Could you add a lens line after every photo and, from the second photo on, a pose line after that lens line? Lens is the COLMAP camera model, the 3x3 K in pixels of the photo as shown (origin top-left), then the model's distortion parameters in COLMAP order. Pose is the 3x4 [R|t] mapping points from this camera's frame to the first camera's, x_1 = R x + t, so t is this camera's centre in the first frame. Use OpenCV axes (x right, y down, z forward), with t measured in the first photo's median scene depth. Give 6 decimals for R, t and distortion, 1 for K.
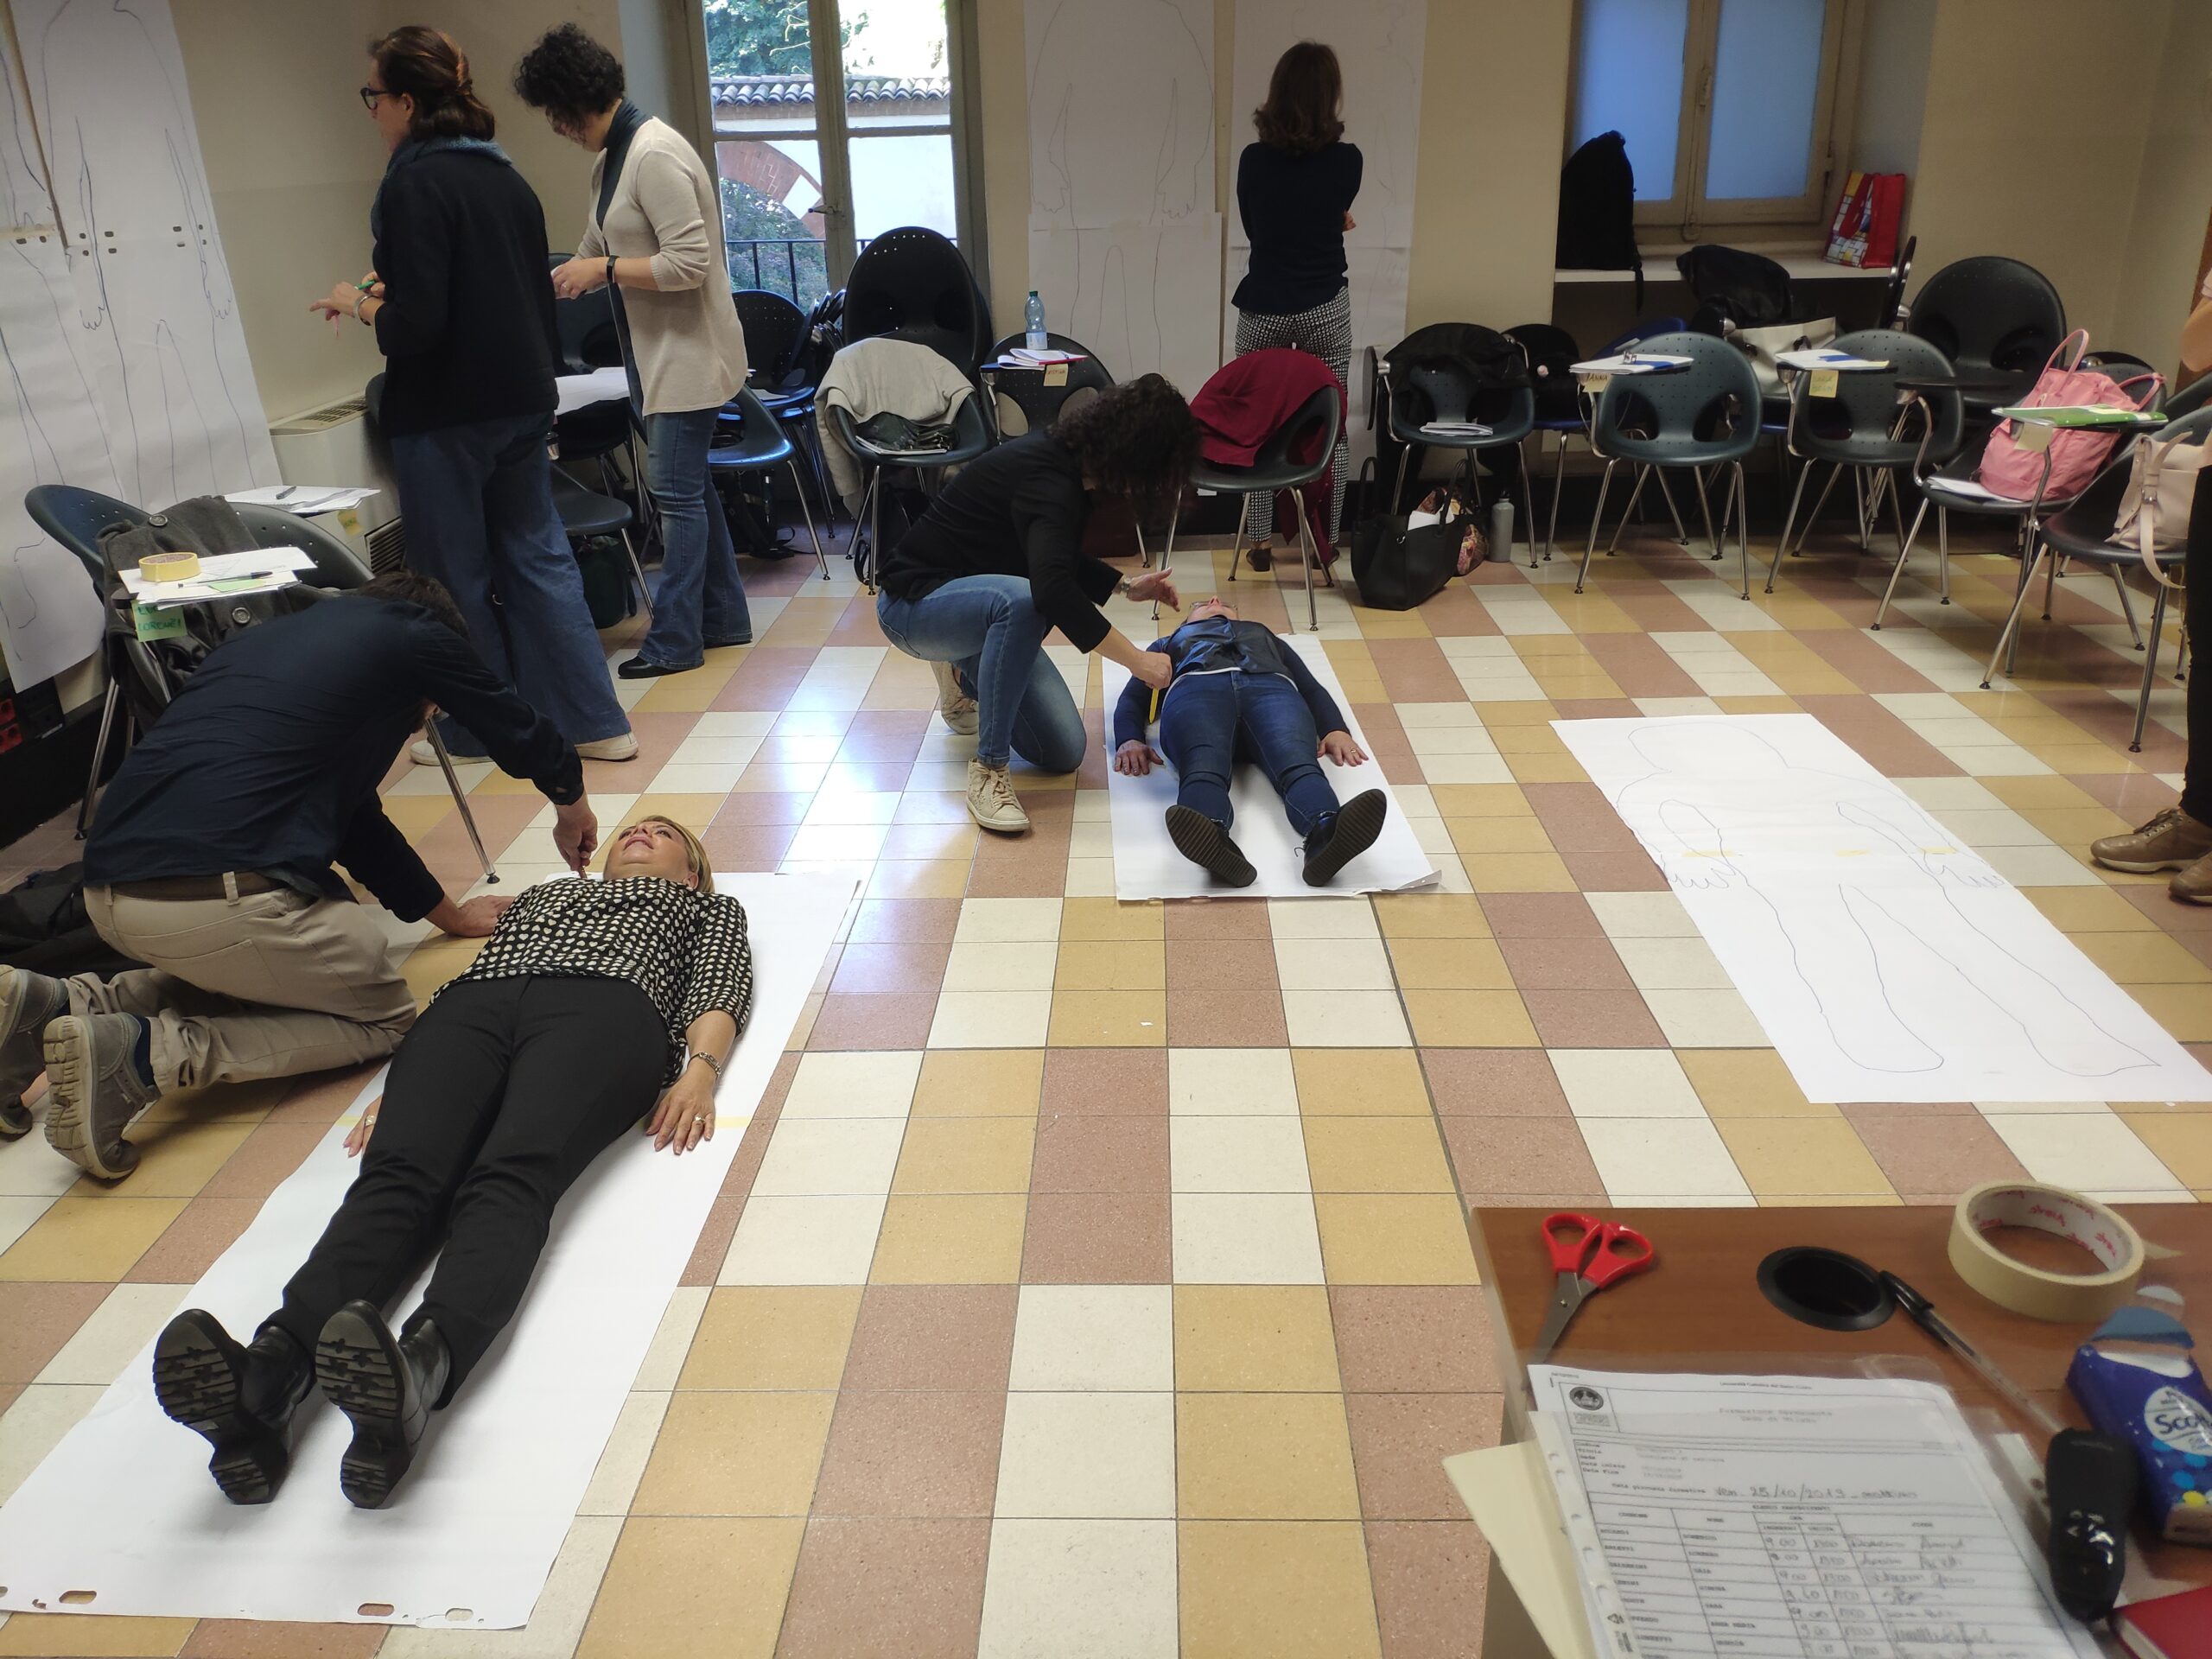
lens RADIAL K [[1789.7, 0, 1109.6], [0, 1789.7, 884.8], [0, 0, 1]] dist [0.053040, -0.150271]
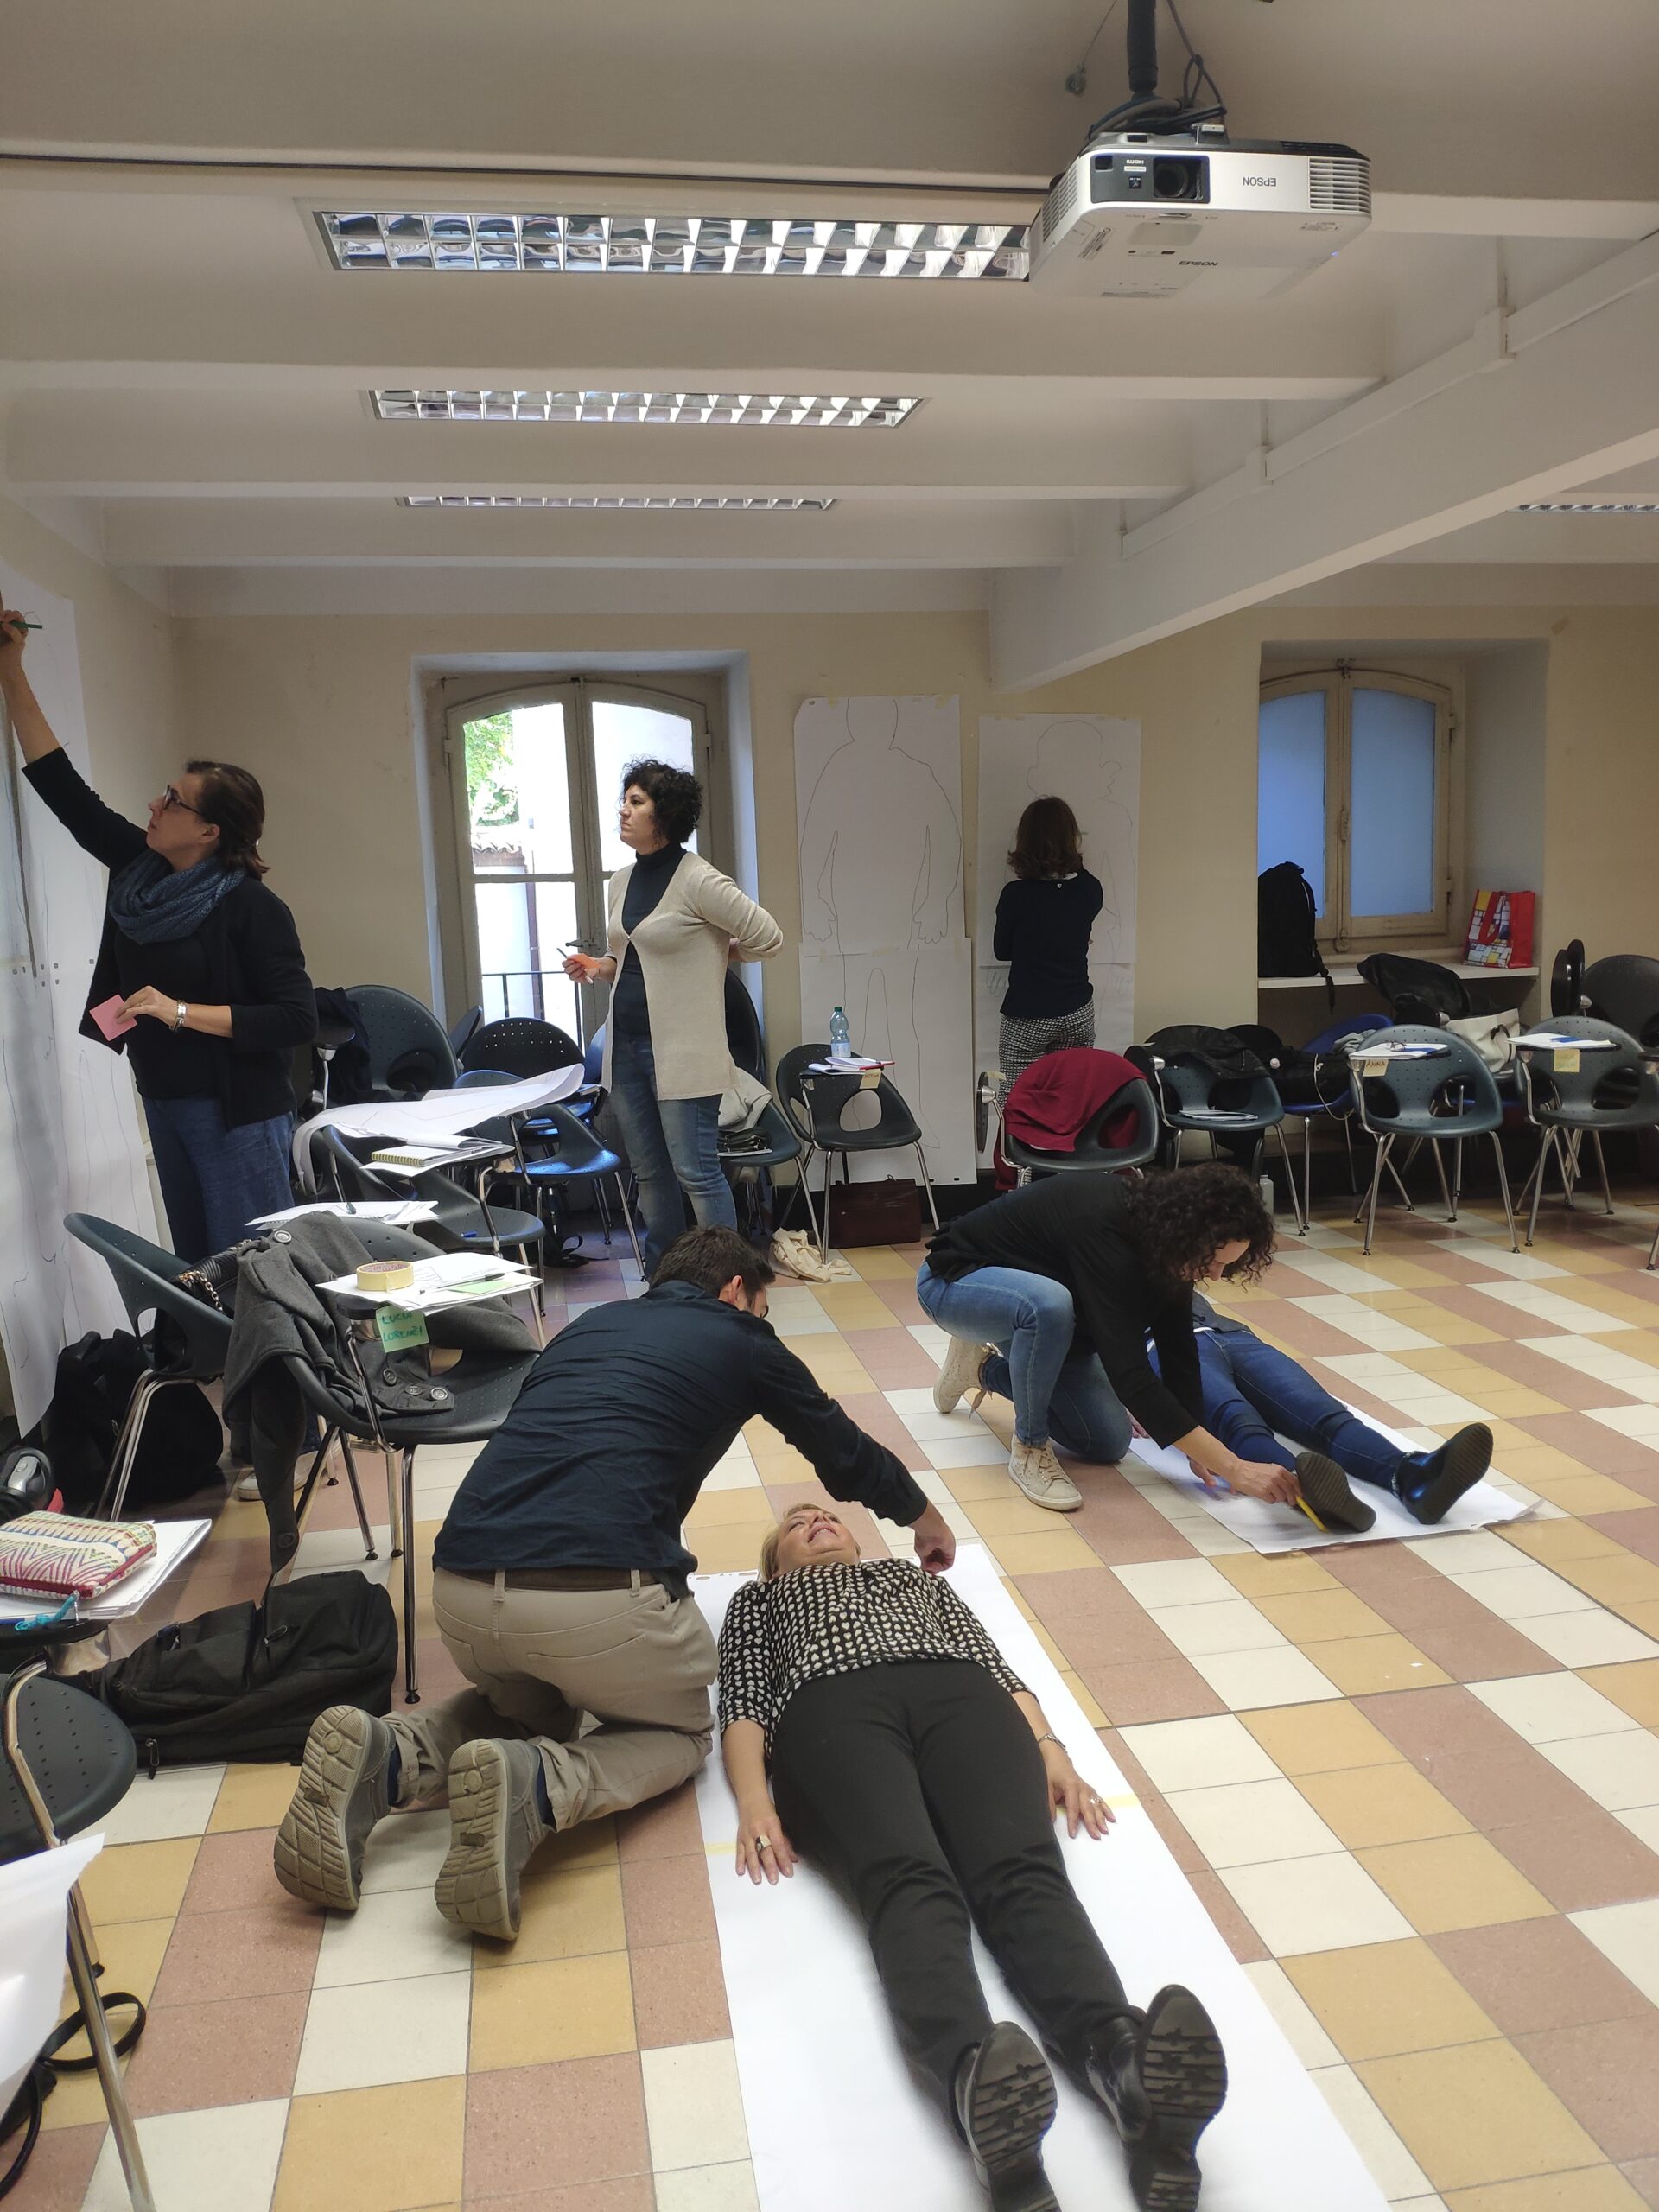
lens RADIAL K [[1789.7, 0, 824.5], [0, 1789.7, 1045.1], [0, 0, 1]] dist [0.053040, -0.150271]
pose [[0.981960, -0.032892, 0.186205, -0.257649], [0.087575, 0.951881, -0.293690, 0.007116], [-0.167585, 0.304699, 0.937589, -0.002388]]
